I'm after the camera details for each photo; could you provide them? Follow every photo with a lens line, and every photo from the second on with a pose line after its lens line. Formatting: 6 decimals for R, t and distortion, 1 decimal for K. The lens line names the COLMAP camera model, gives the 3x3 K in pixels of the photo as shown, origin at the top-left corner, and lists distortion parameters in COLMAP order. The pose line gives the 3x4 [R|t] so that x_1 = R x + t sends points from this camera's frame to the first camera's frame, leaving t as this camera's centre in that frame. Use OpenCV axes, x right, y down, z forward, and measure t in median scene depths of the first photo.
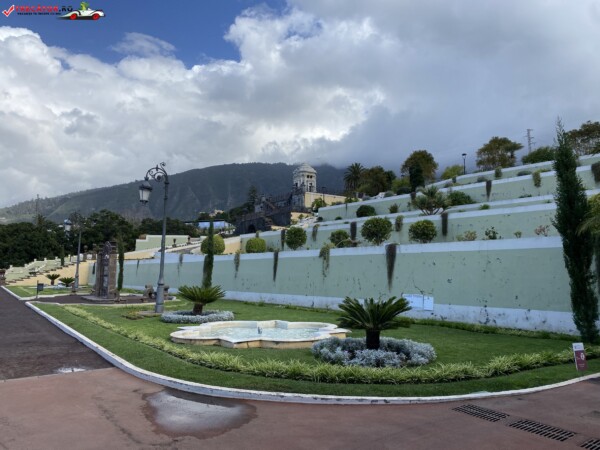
lens RADIAL K [[468.3, 0, 293.7], [0, 468.3, 221.1], [0, 0, 1]] dist [0.056997, -0.071265]
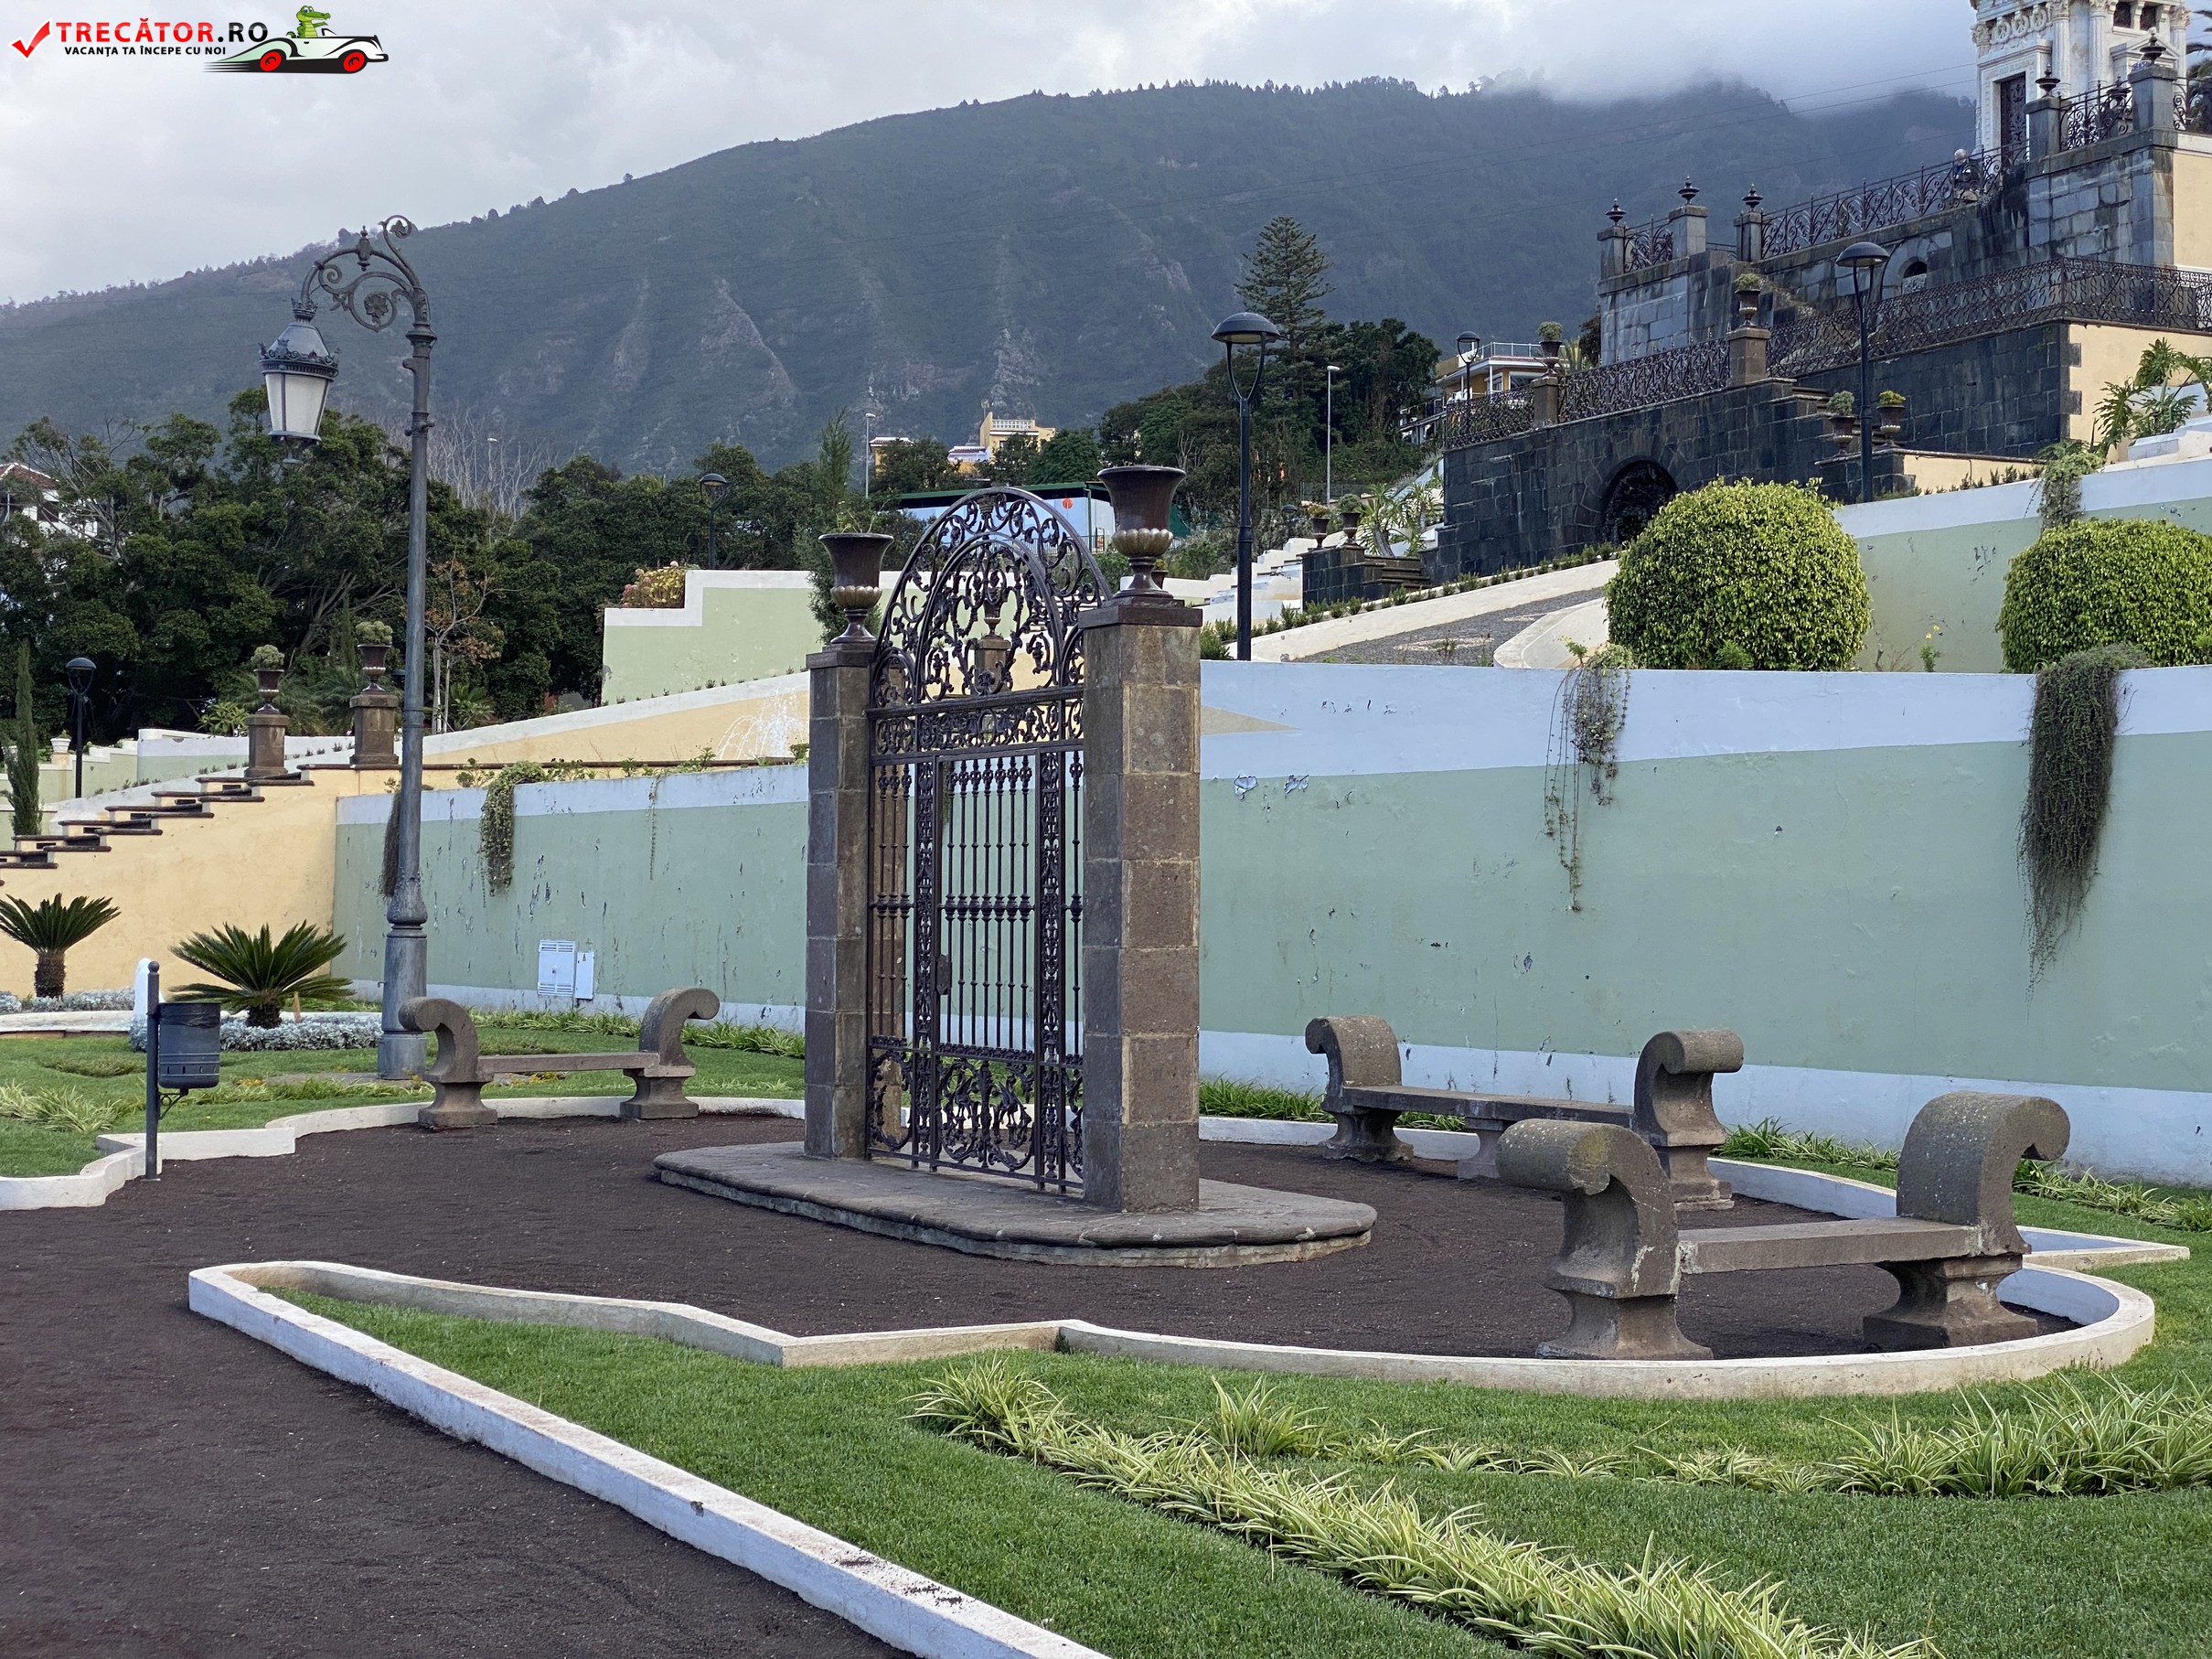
lens RADIAL K [[3377.7, 0, 1106.0], [0, 3377.7, 829.5], [0, 0, 1]] dist [0.148687, -0.106060]
pose [[0.994658, -0.003816, -0.103152, -0.173404], [0.013212, 0.995804, 0.090556, 0.026628], [0.102373, -0.091435, 0.990535, 0.232094]]
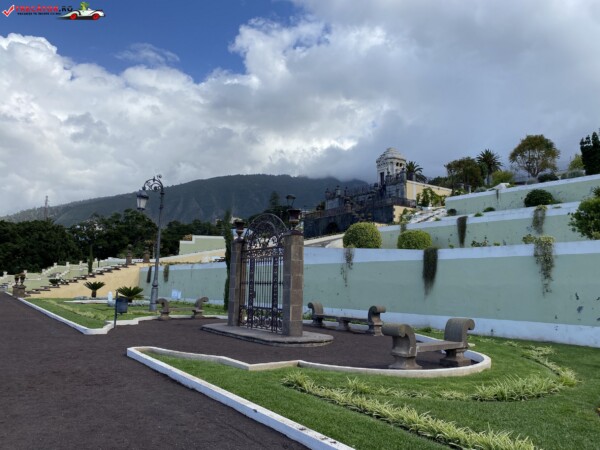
lens RADIAL K [[468.3, 0, 293.7], [0, 468.3, 221.1], [0, 0, 1]] dist [0.056997, -0.071265]
pose [[0.999917, 0.012785, -0.001383, -0.200536], [-0.012817, 0.999575, -0.026181, 0.034455], [0.001048, 0.026196, 0.999656, 0.282627]]
